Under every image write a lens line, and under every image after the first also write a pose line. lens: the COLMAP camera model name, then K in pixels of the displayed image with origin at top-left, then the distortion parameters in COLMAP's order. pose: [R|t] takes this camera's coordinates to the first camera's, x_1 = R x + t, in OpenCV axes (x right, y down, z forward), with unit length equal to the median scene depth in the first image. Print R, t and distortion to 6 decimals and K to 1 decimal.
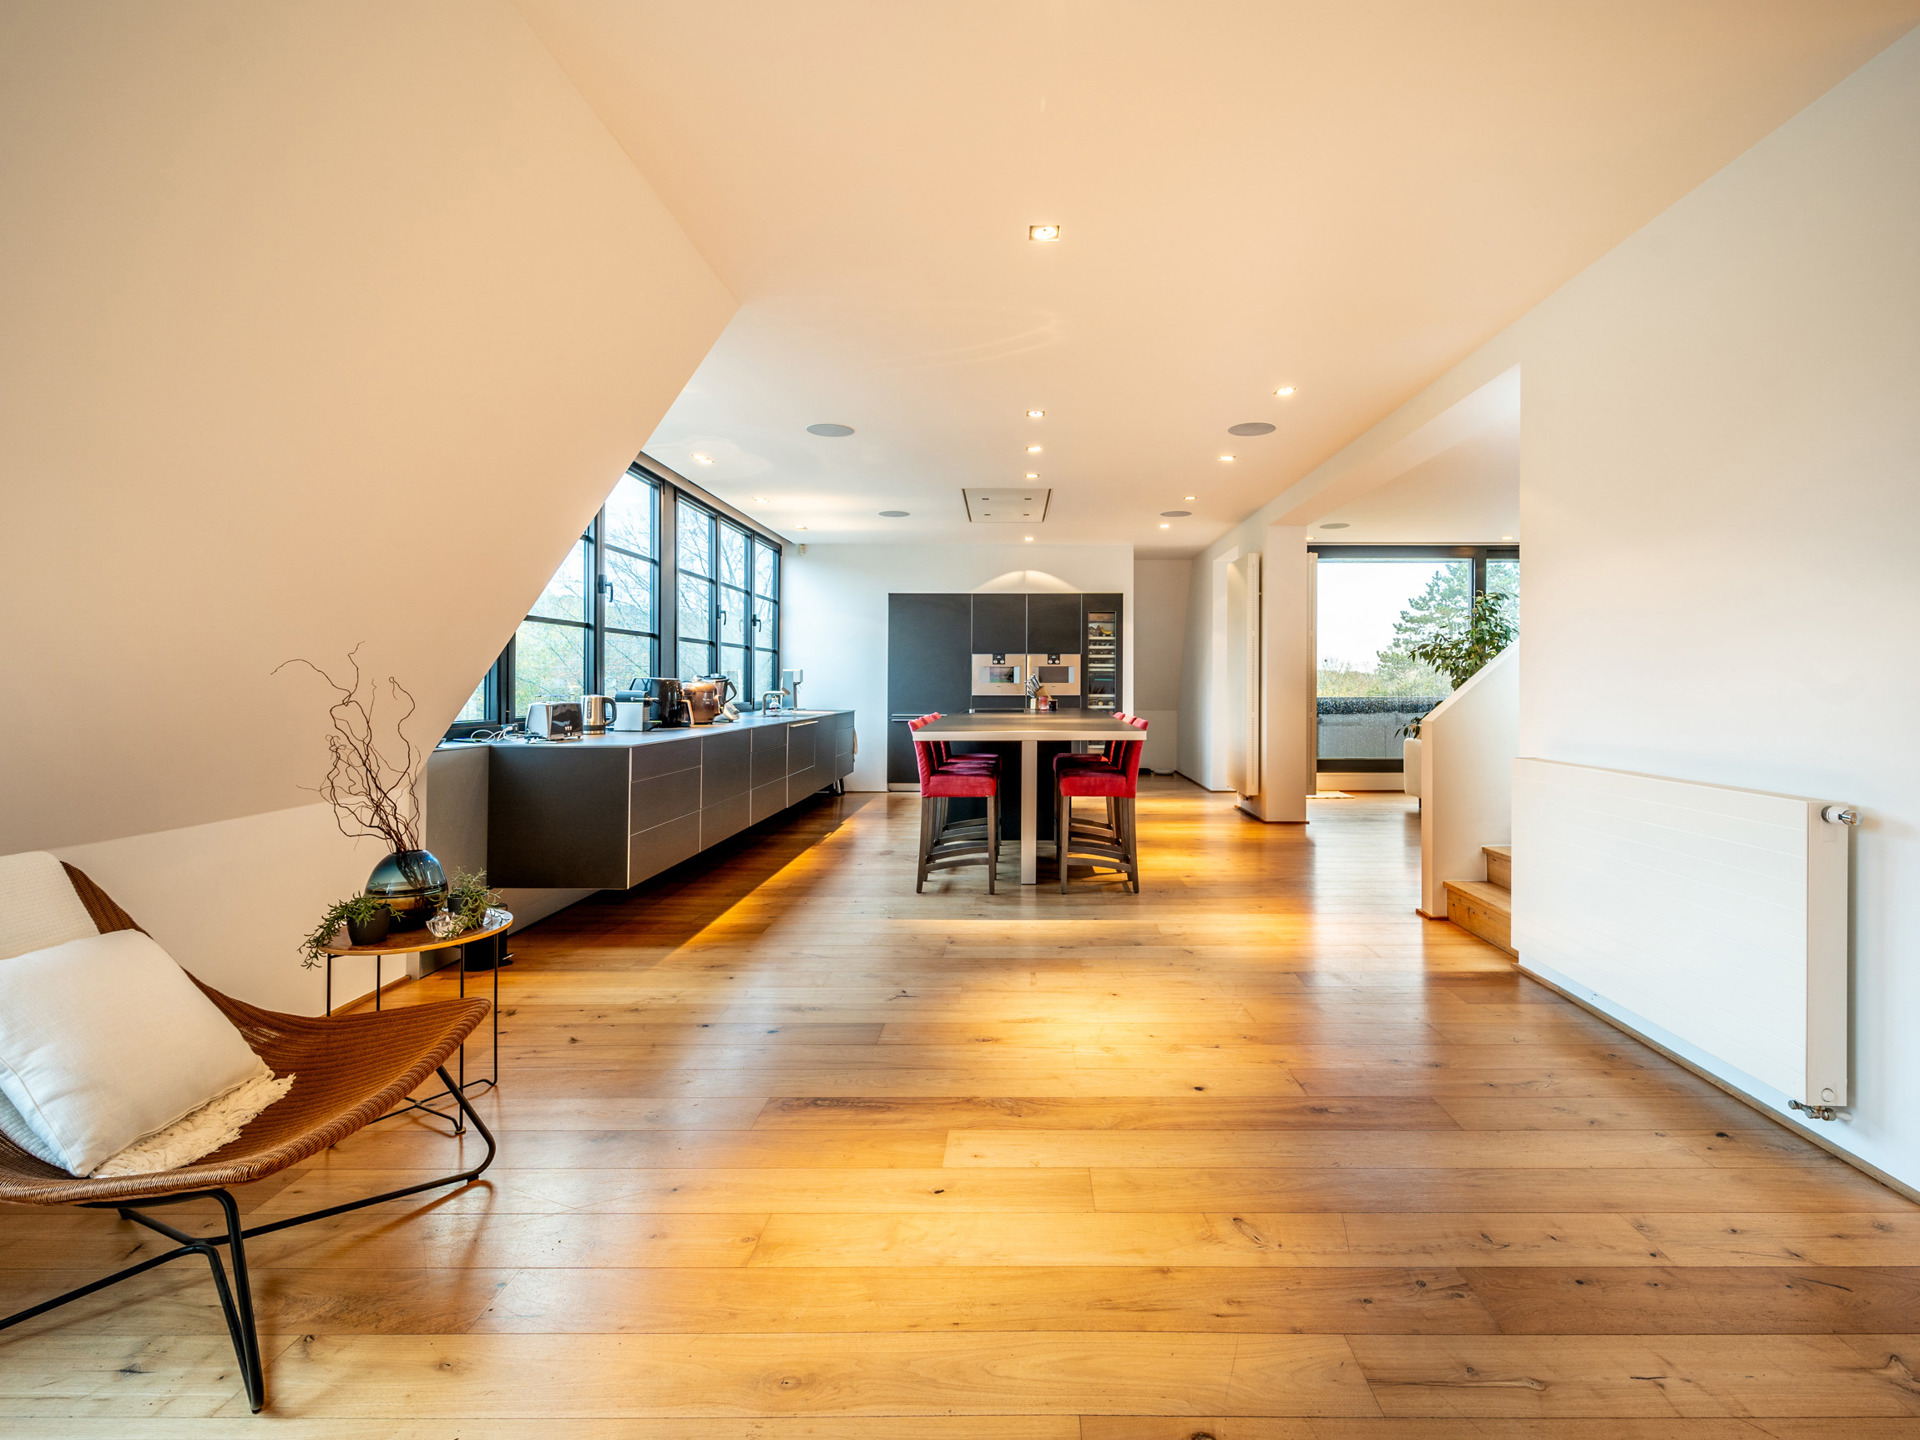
lens RADIAL K [[931.0, 0, 963.3], [0, 931.0, 701.5], [0, 0, 1]] dist [-0.010425, -0.000540]
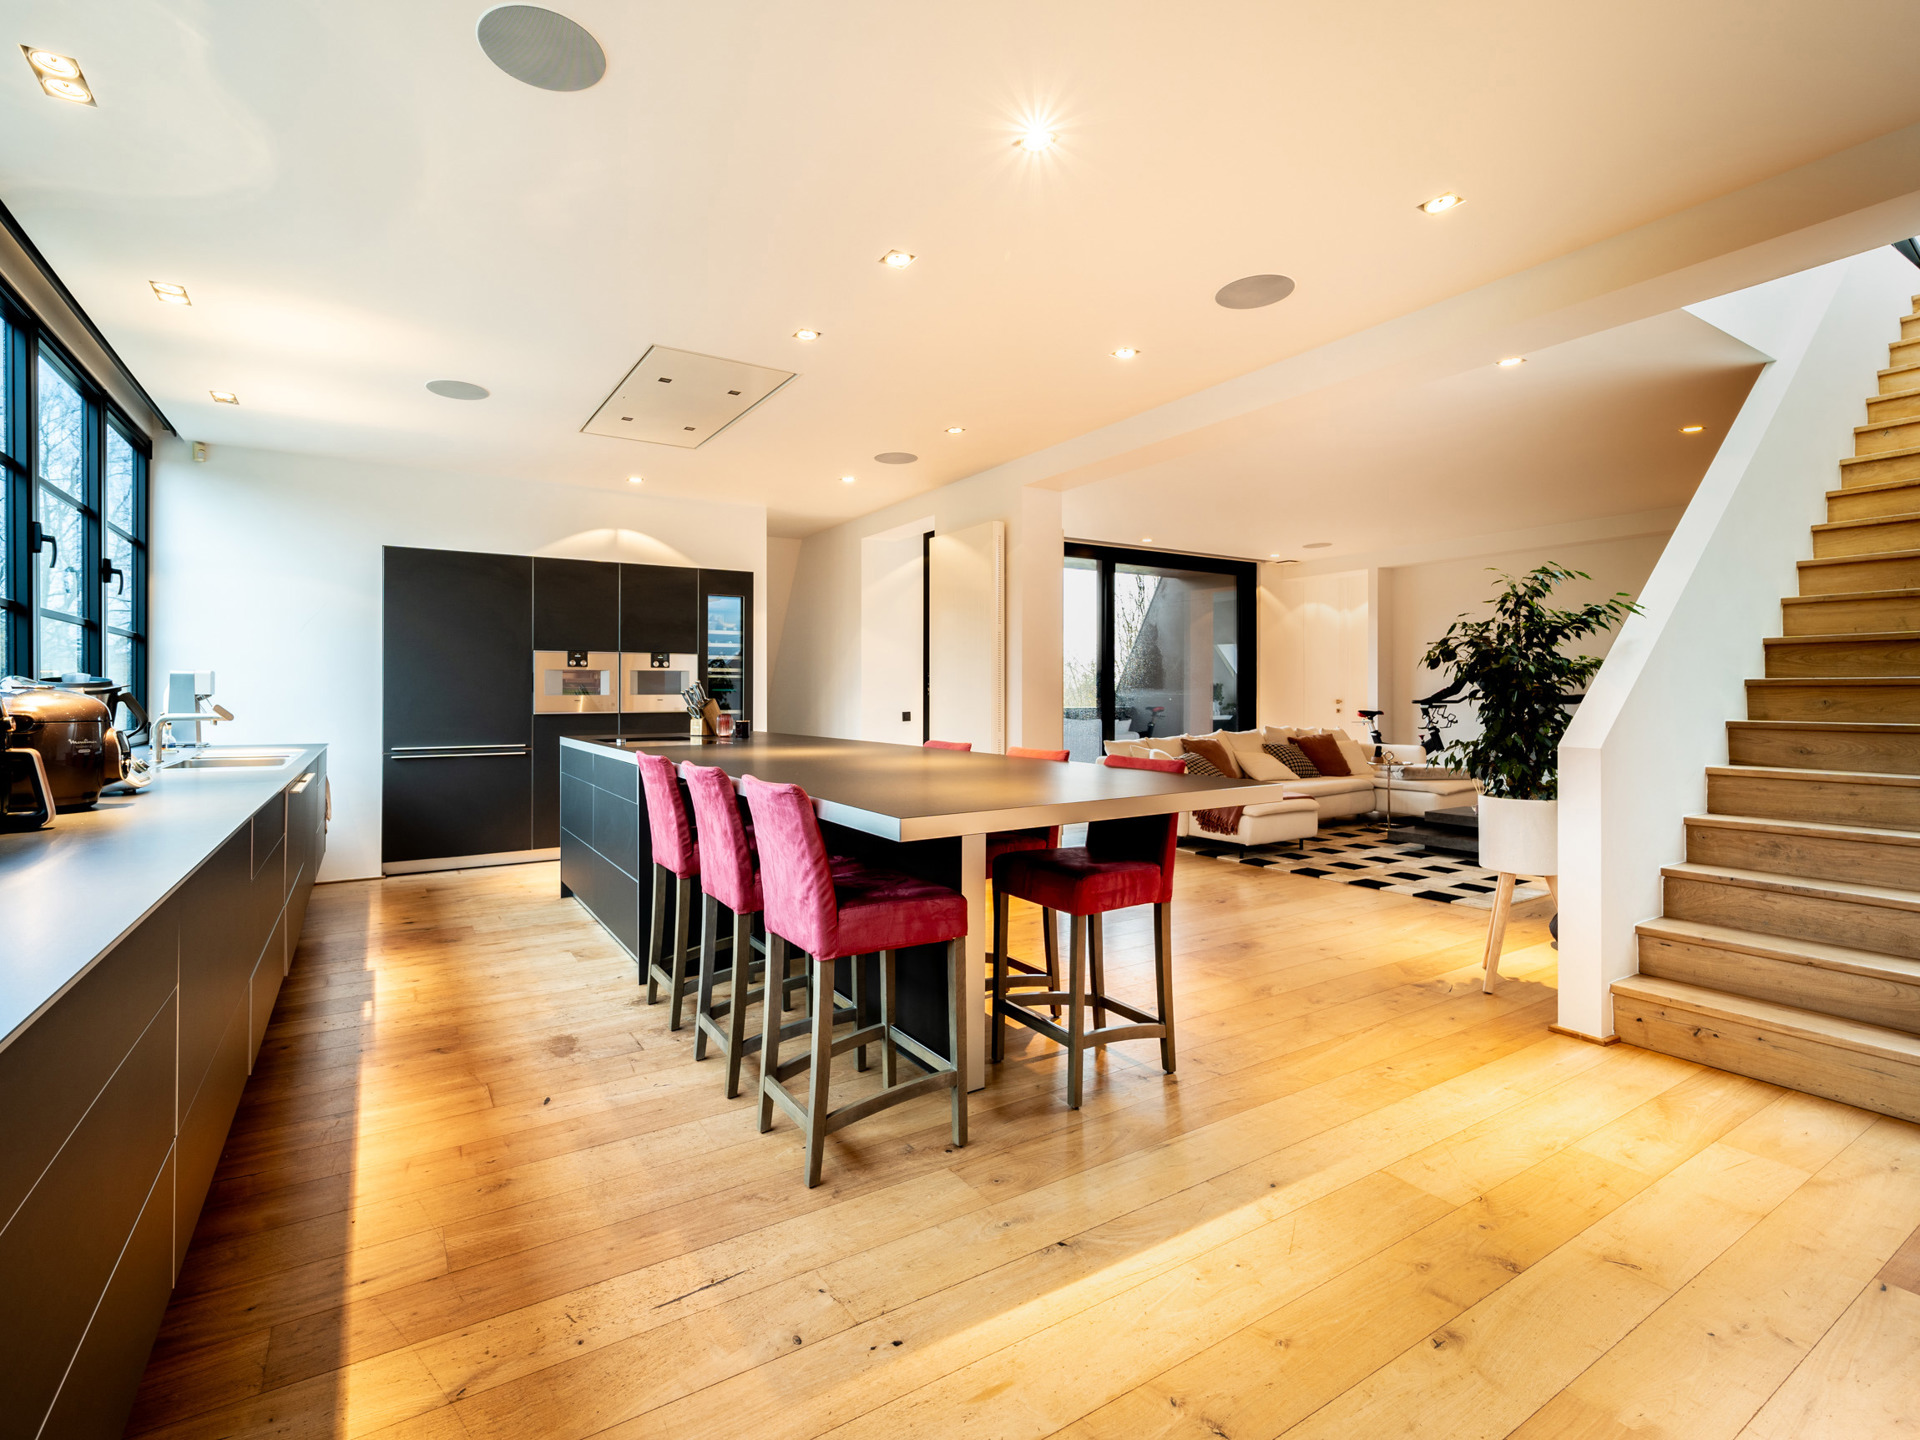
lens RADIAL K [[931.0, 0, 951.1], [0, 931.0, 711.7], [0, 0, 1]] dist [-0.010425, -0.000540]
pose [[0.828412, -0.014714, 0.559926, -0.112856], [0.016102, 0.999867, 0.002452, -0.005282], [-0.559888, 0.006985, 0.828539, 0.302420]]
